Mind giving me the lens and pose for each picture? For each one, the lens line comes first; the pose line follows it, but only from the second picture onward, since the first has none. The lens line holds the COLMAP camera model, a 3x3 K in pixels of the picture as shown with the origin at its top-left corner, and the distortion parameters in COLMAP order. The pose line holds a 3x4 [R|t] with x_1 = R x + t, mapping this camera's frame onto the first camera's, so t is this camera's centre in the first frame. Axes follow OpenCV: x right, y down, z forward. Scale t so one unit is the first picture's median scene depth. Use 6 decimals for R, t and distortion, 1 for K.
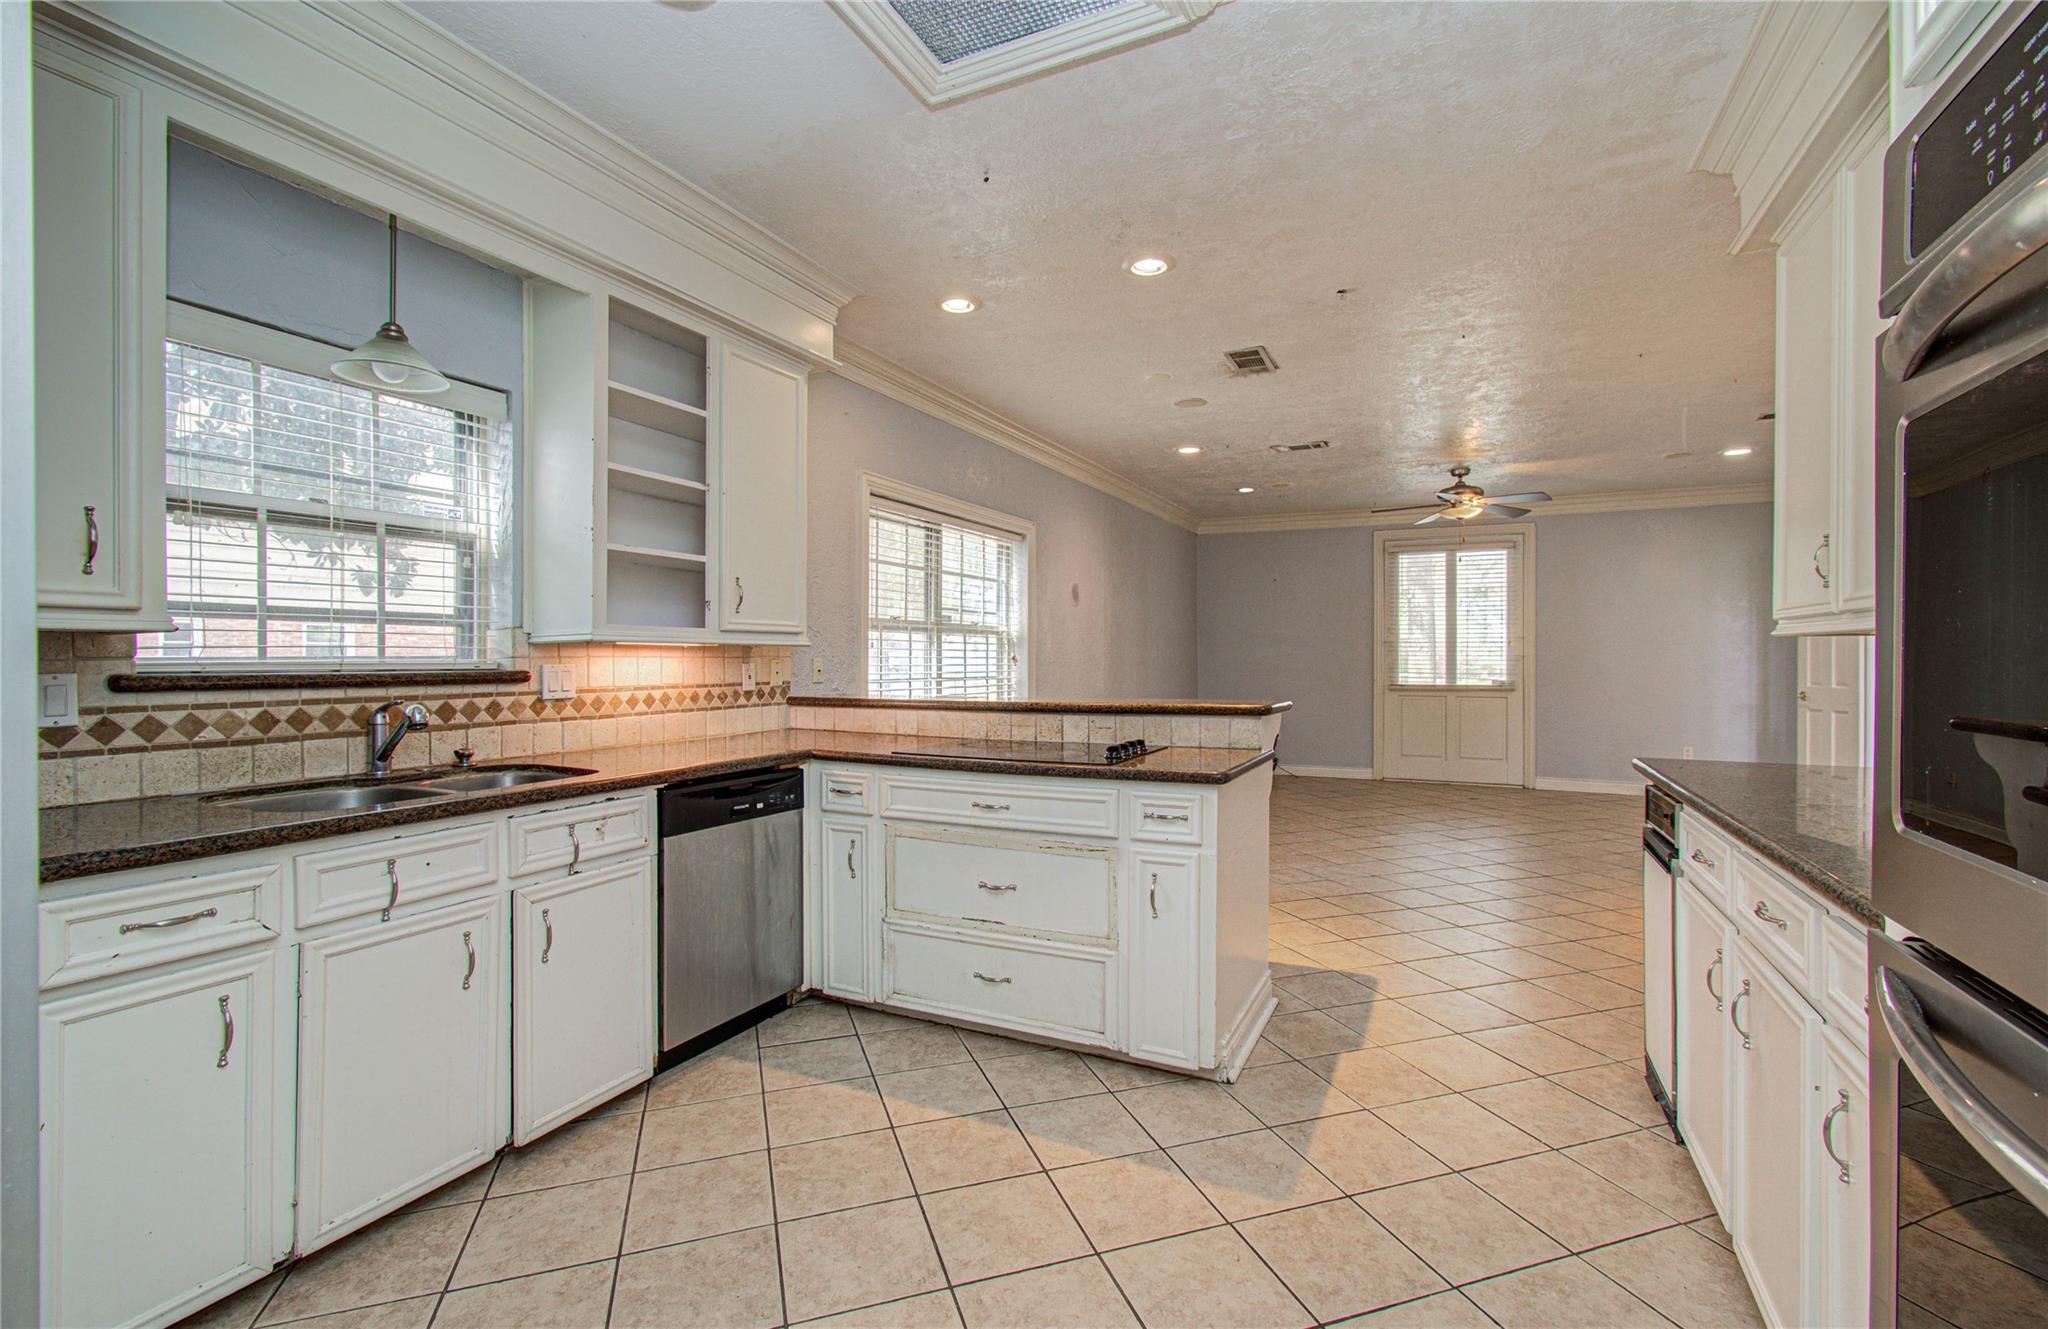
lens RADIAL K [[897.8, 0, 1007.6], [0, 897.8, 649.3], [0, 0, 1]] dist [-0.004263, 0.004345]
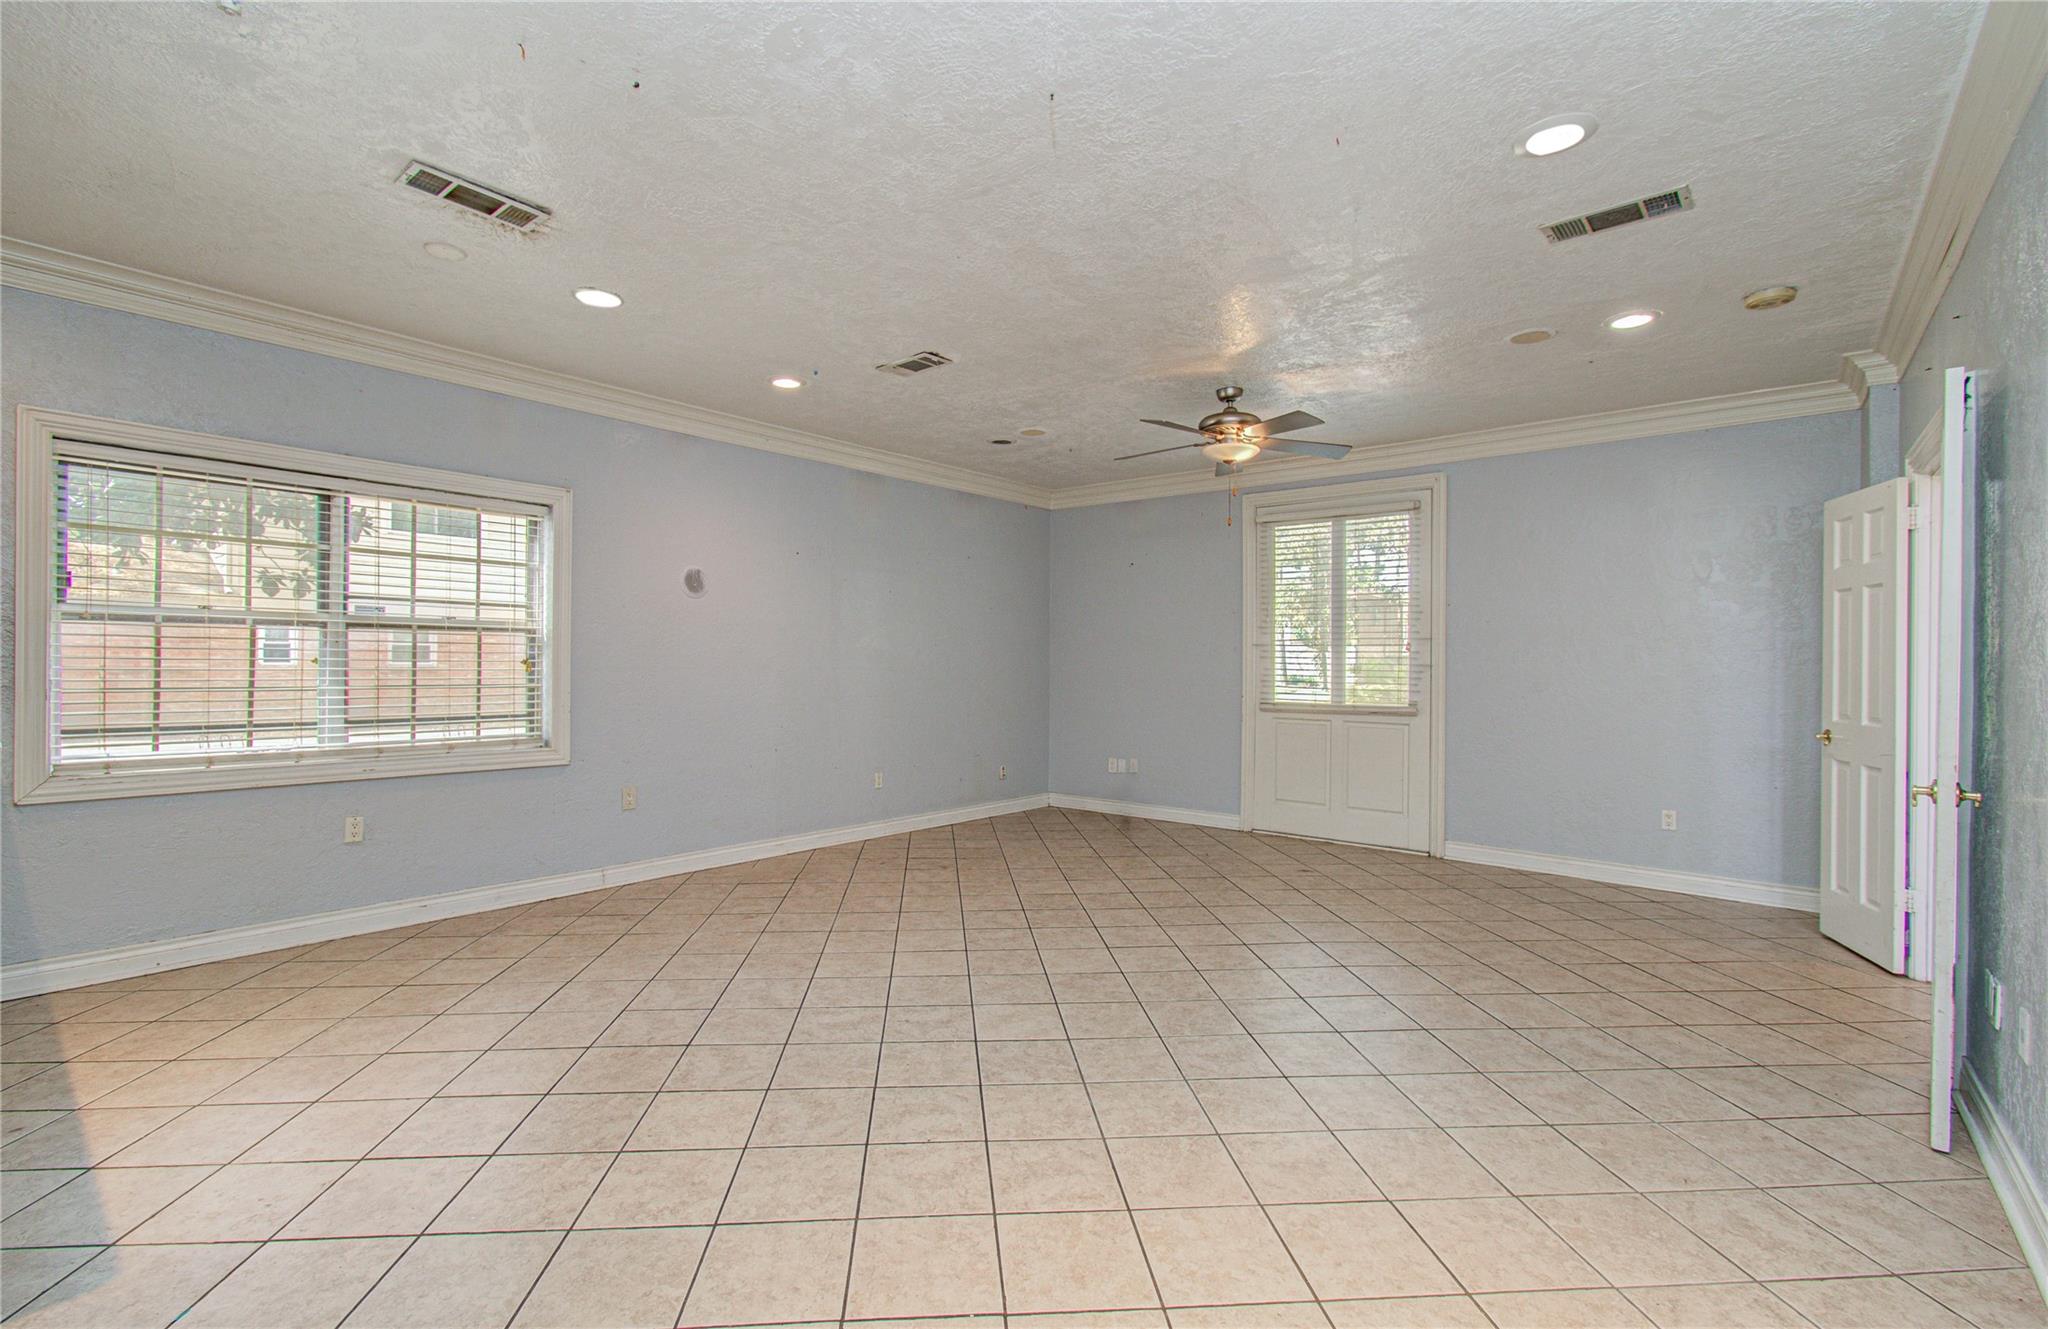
lens RADIAL K [[897.8, 0, 1008.9], [0, 897.8, 649.6], [0, 0, 1]] dist [-0.004263, 0.004345]
pose [[0.971420, 0.002246, -0.237356, 0.414420], [-0.003682, 0.999978, -0.005606, 0.000825], [0.237338, 0.006320, 0.971407, 0.245799]]
